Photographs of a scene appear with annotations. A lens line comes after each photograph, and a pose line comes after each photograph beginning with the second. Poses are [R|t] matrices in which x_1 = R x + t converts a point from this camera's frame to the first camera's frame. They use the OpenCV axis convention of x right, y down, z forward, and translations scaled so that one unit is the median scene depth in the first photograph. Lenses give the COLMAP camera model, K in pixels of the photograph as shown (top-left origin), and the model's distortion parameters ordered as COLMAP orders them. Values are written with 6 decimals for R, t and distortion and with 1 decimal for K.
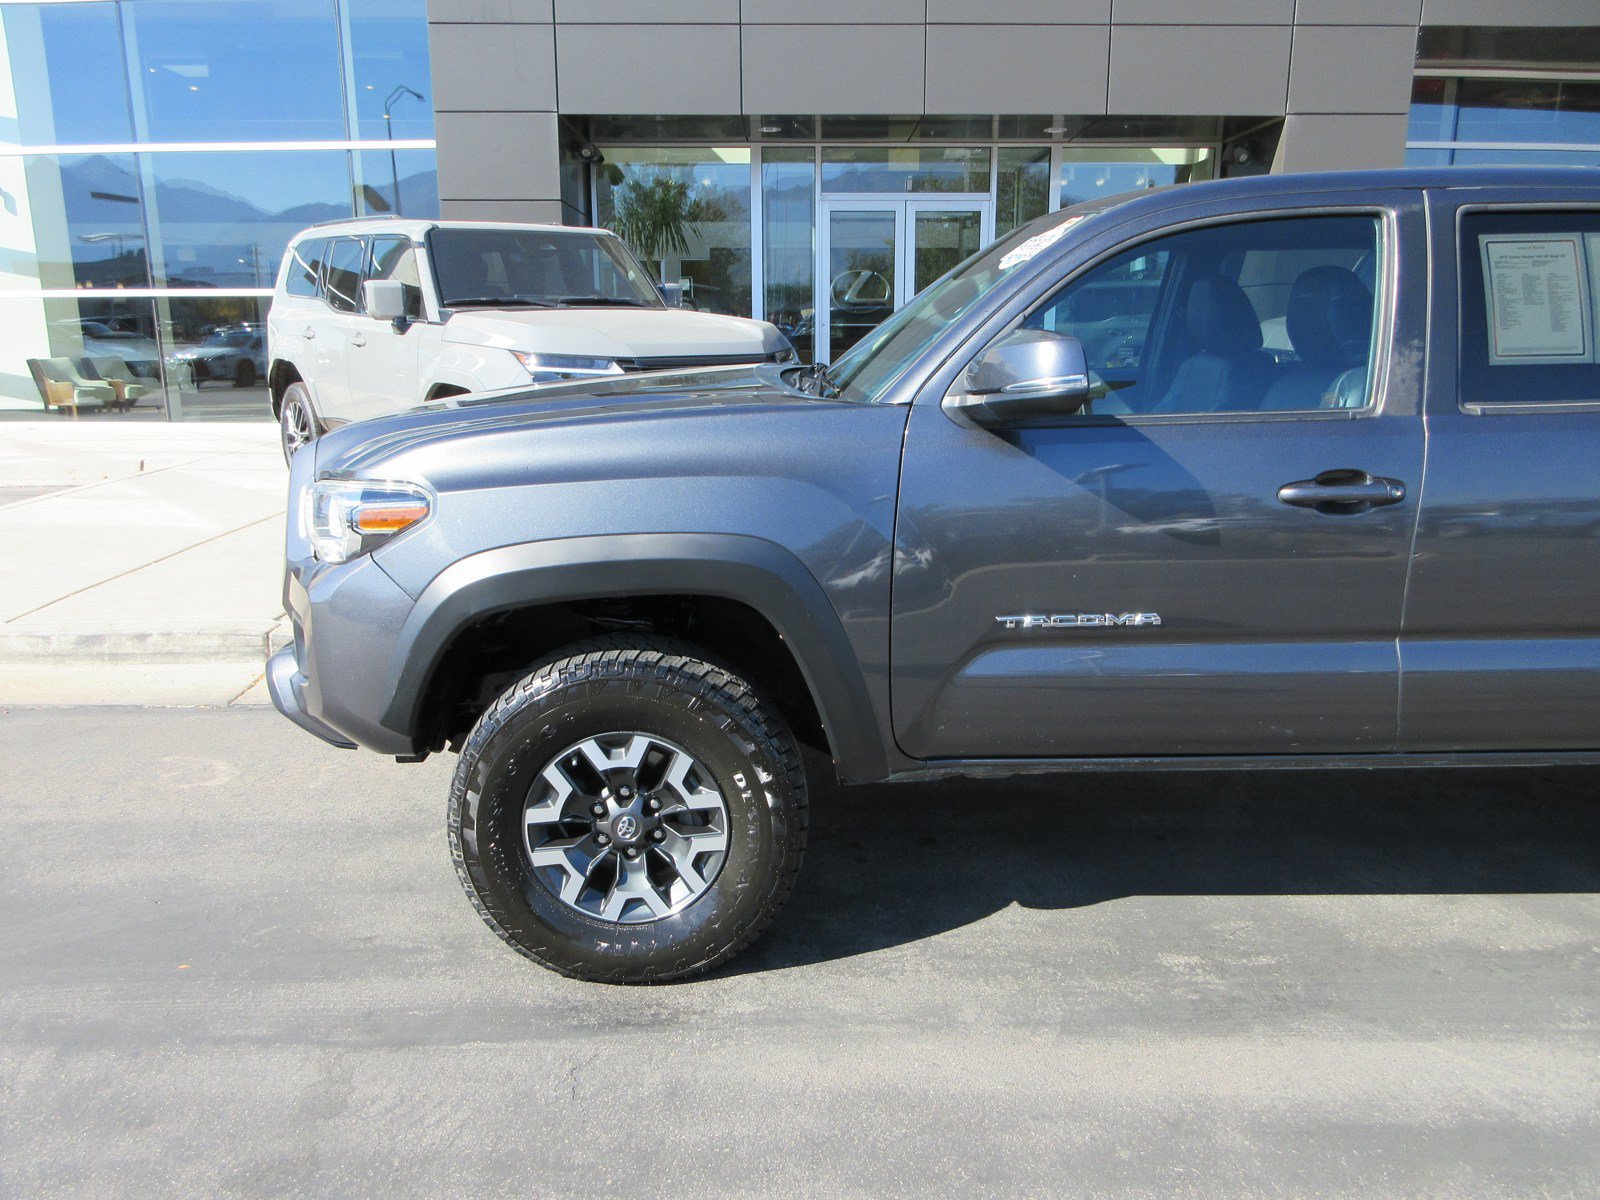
lens RADIAL K [[1186.7, 0, 800.0], [0, 1186.7, 600.0], [0, 0, 1]] dist [0.001621, 0.003494]
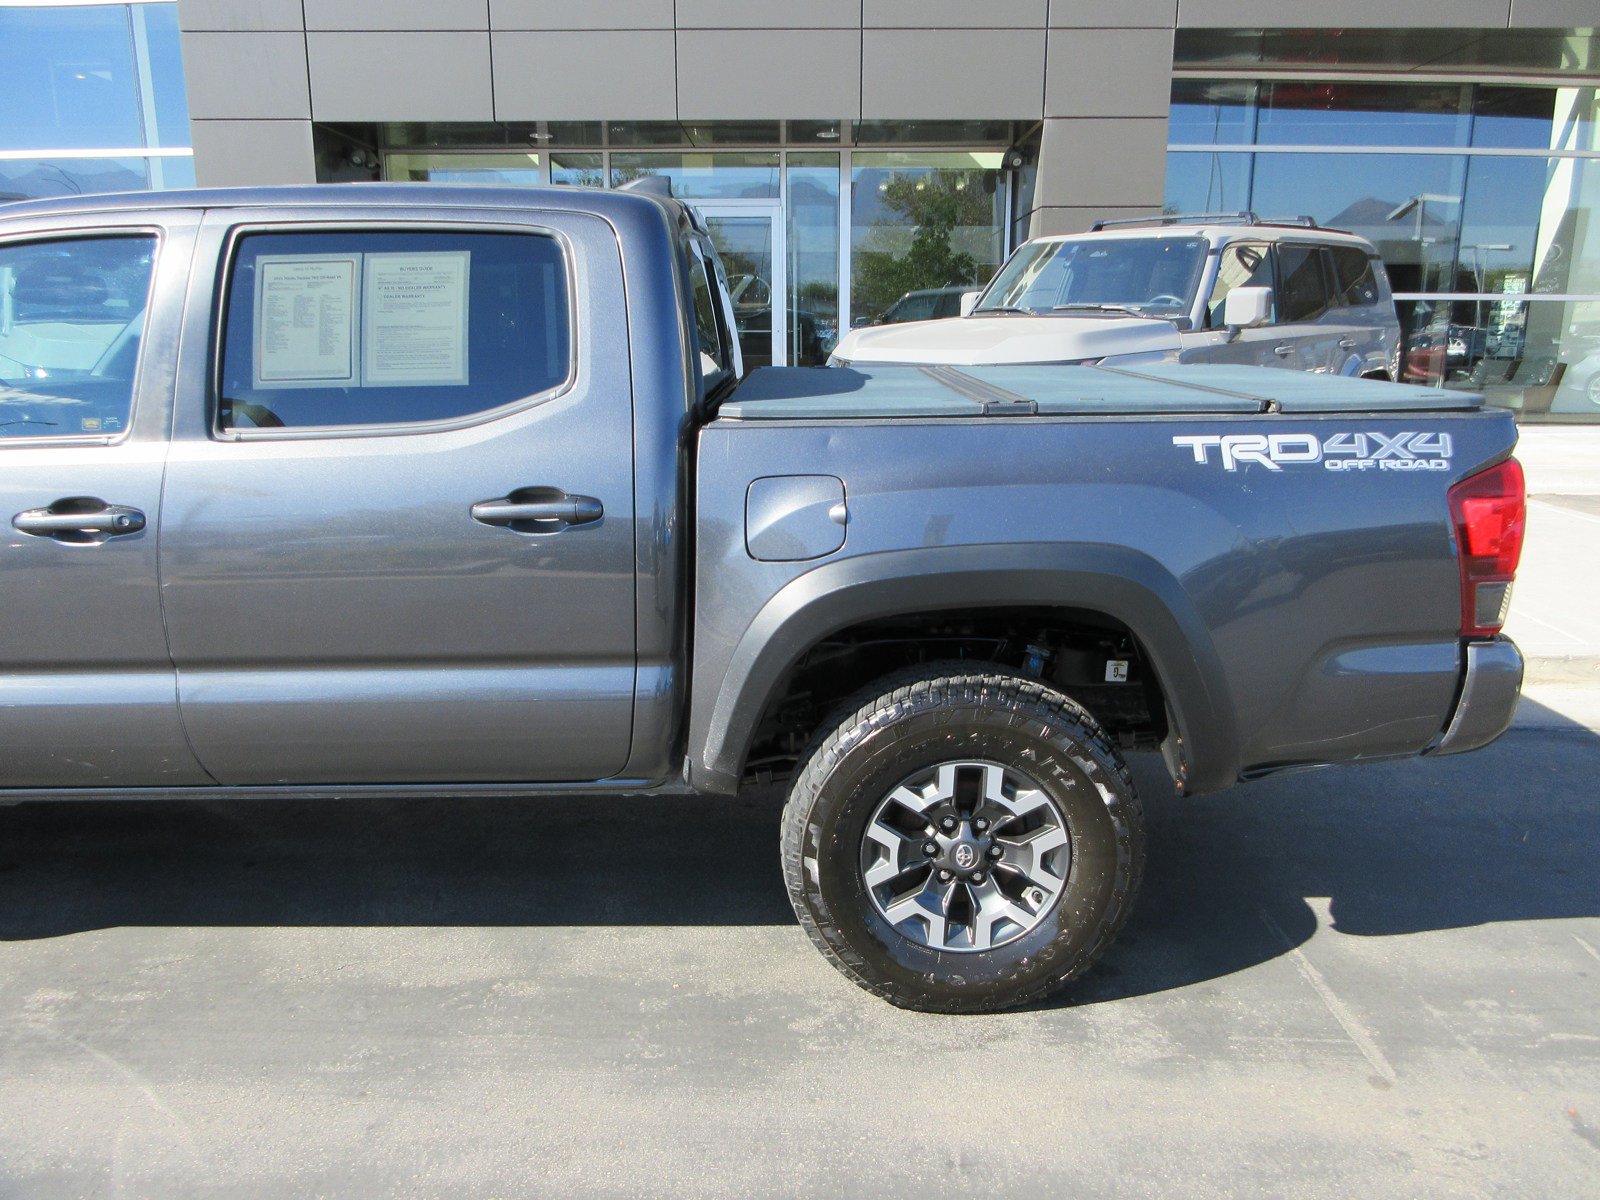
lens RADIAL K [[1186.7, 0, 800.0], [0, 1186.7, 600.0], [0, 0, 1]] dist [0.001621, 0.003494]
pose [[0.999656, 0.004649, -0.025830, 0.981577], [-0.004688, 0.999988, -0.001458, -0.023755], [0.025823, 0.001579, 0.999665, 0.035709]]
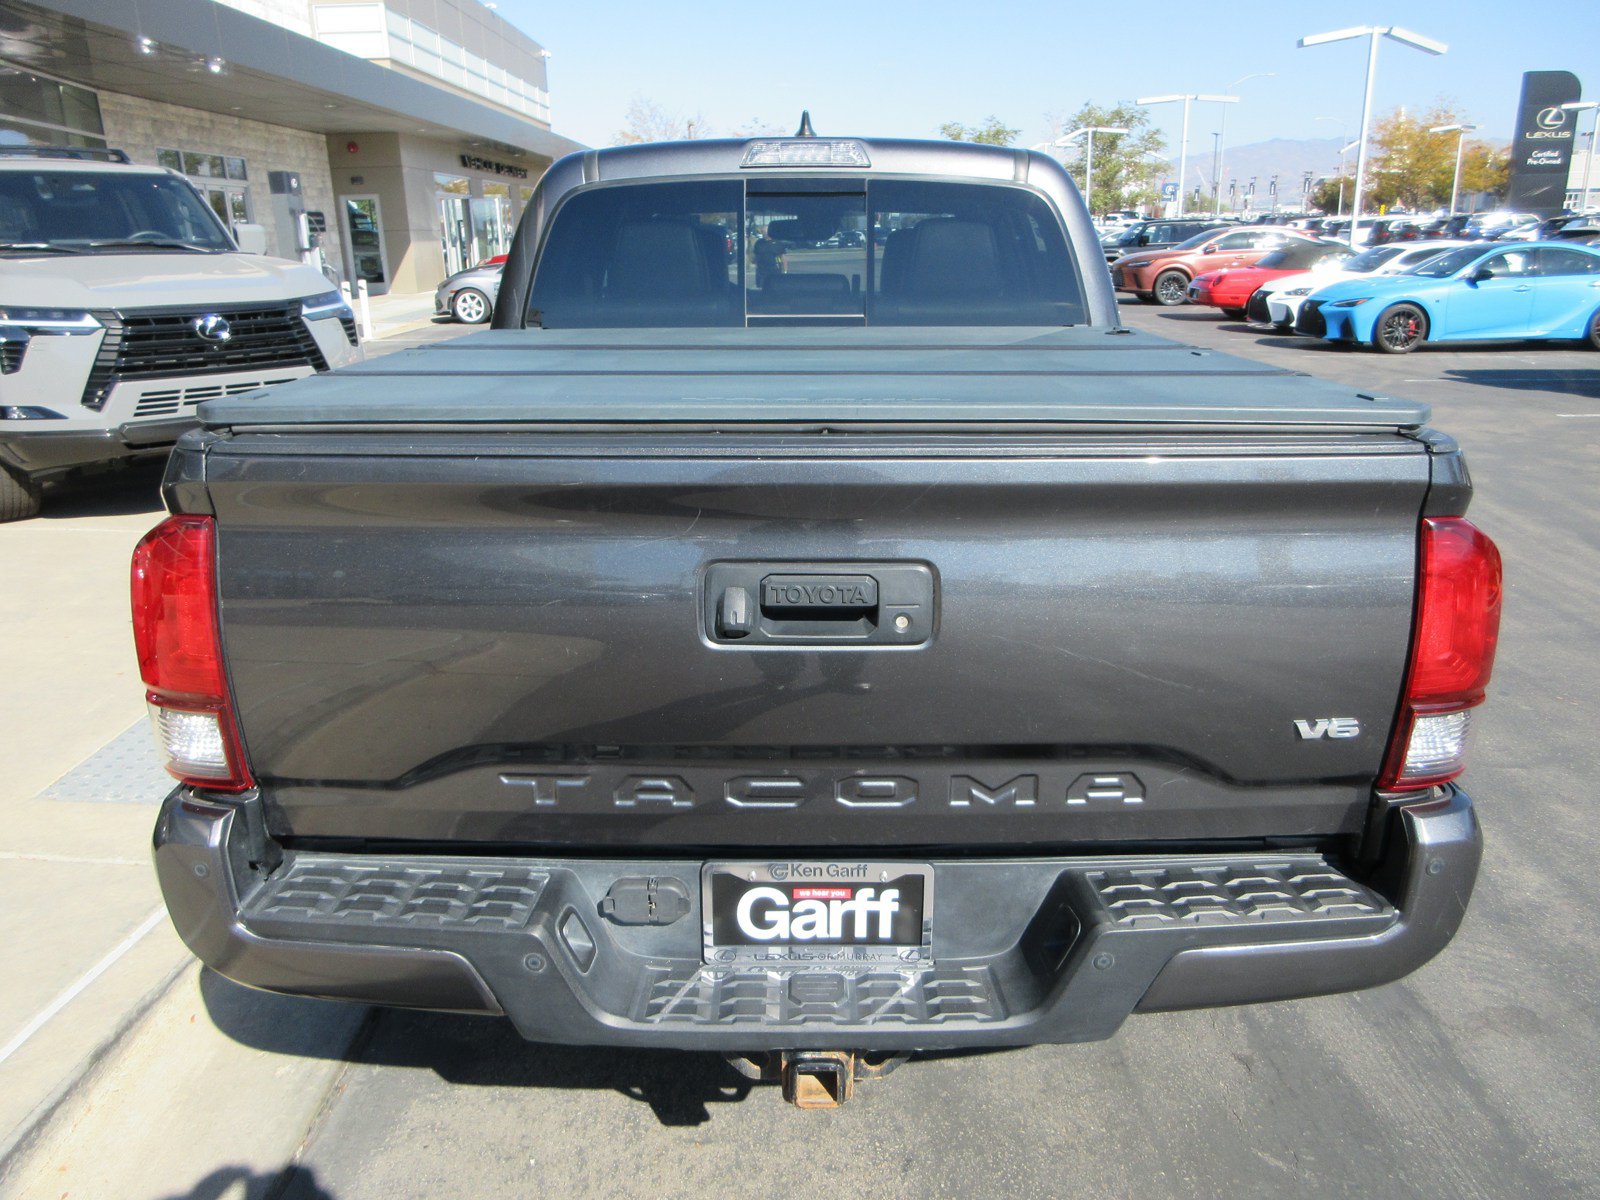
lens RADIAL K [[1186.7, 0, 800.0], [0, 1186.7, 600.0], [0, 0, 1]] dist [0.001621, 0.003494]
pose [[0.019820, -0.297962, 0.954372, -1.114518], [0.246820, 0.926473, 0.284126, -0.334963], [-0.968859, 0.229927, 0.091905, 1.208007]]
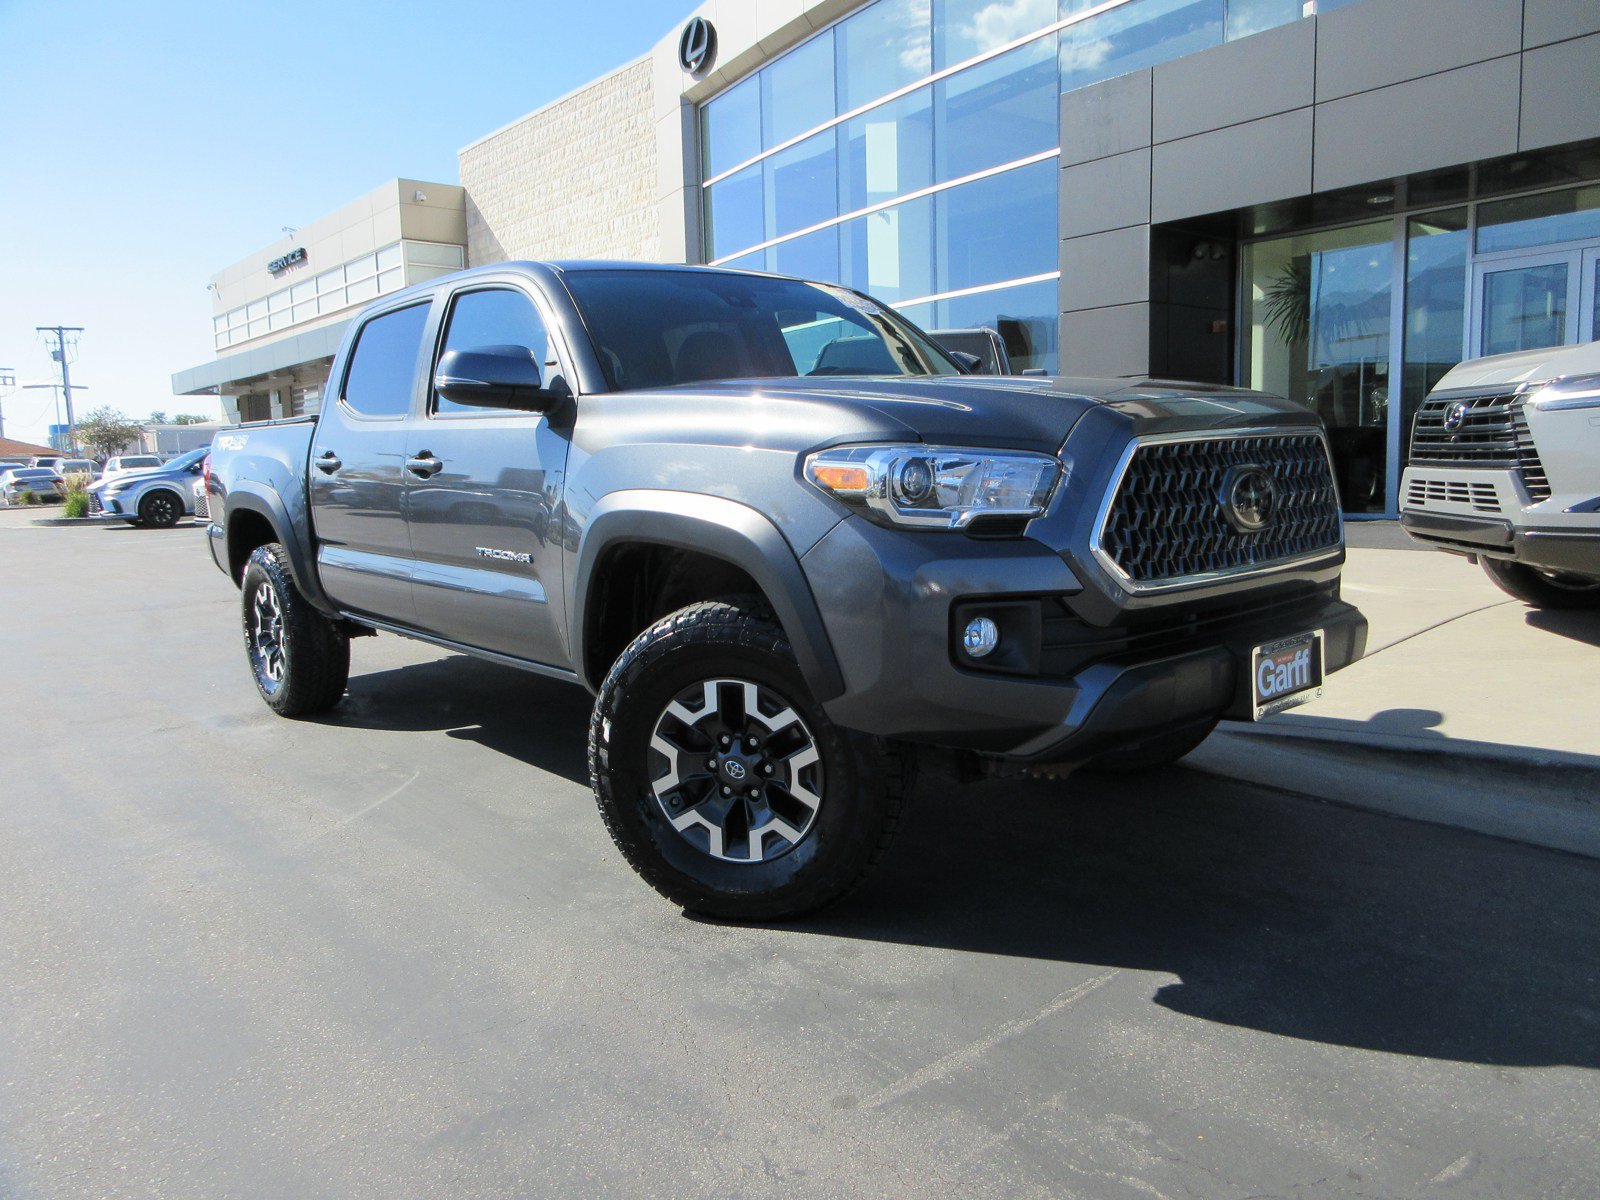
lens RADIAL K [[1183.1, 0, 800.0], [0, 1183.1, 600.0], [0, 0, 1]] dist [0.013790, 0.000153]
pose [[0.636083, 0.073107, -0.768150, 1.919532], [-0.145093, 0.989076, -0.026014, 0.044445], [0.757857, 0.128000, 0.639741, 0.395038]]
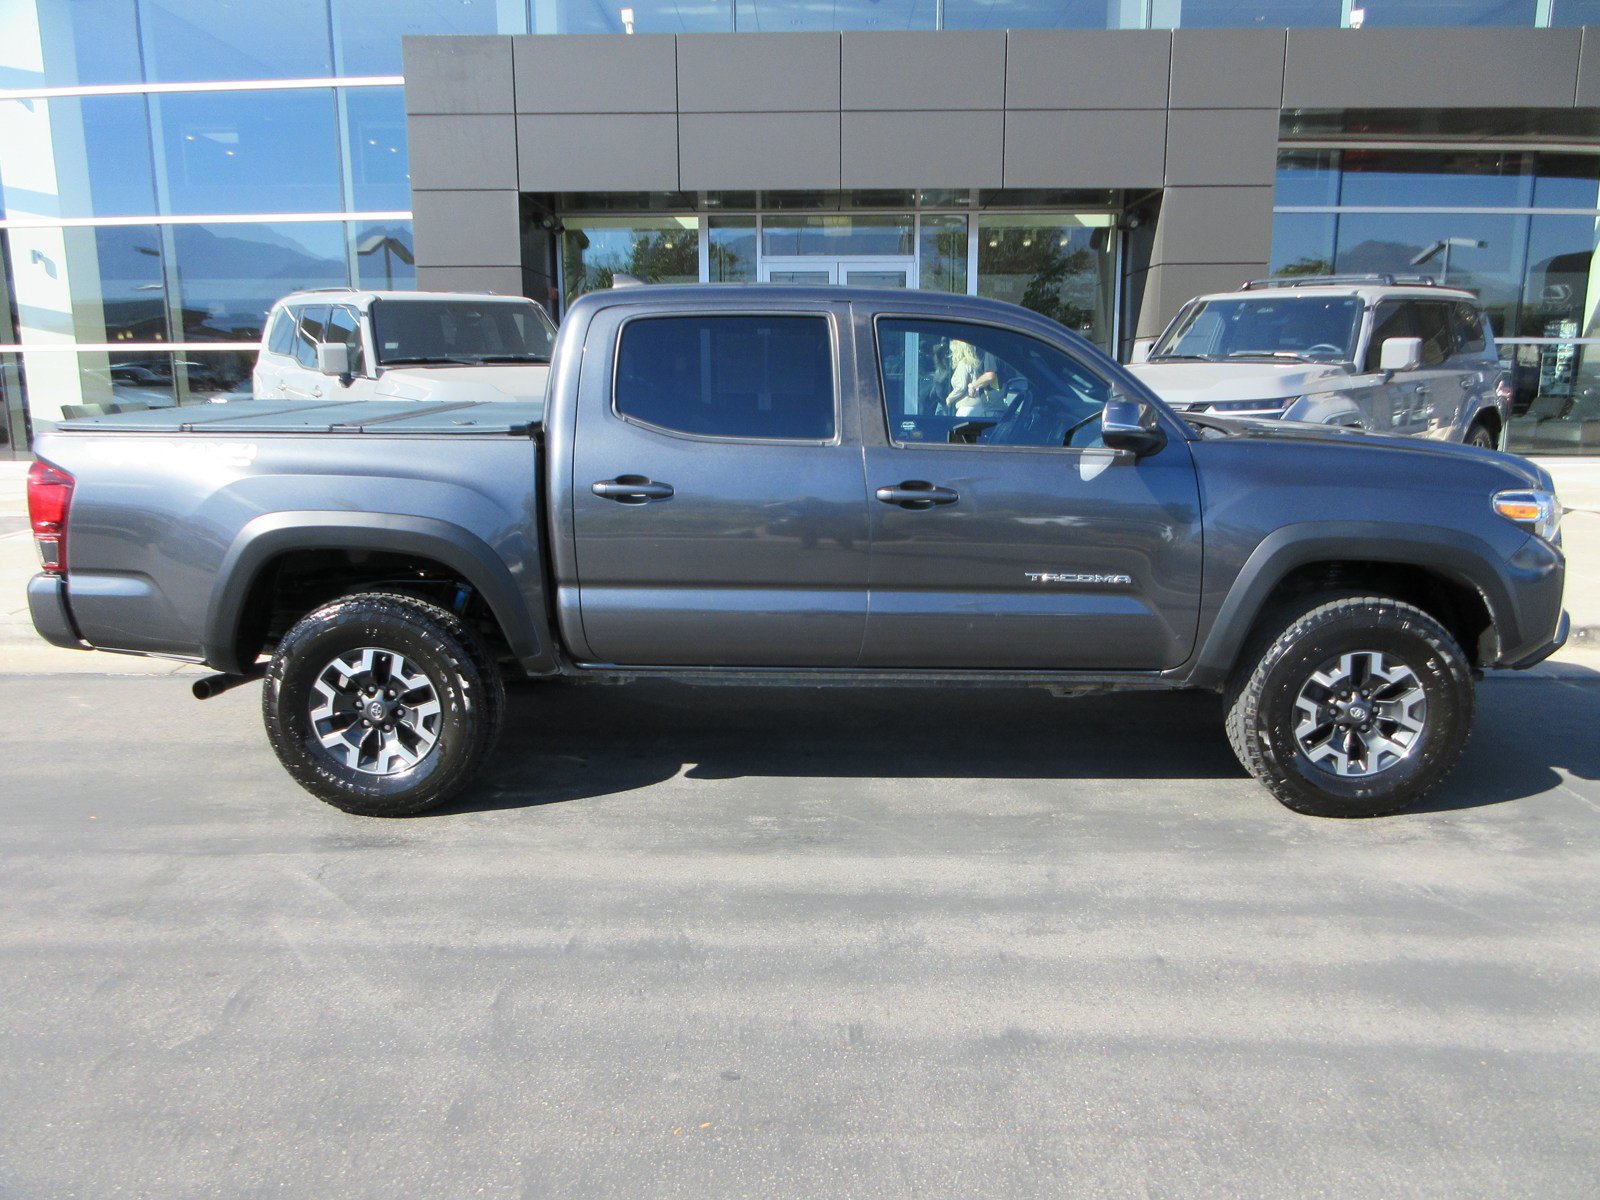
lens RADIAL K [[1186.7, 0, 800.0], [0, 1186.7, 600.0], [0, 0, 1]] dist [0.001621, 0.003494]
pose [[0.999557, 0.002066, -0.029701, 0.419417], [-0.003079, 0.999413, -0.034114, 0.084162], [0.029613, 0.034190, 0.998977, -0.484657]]
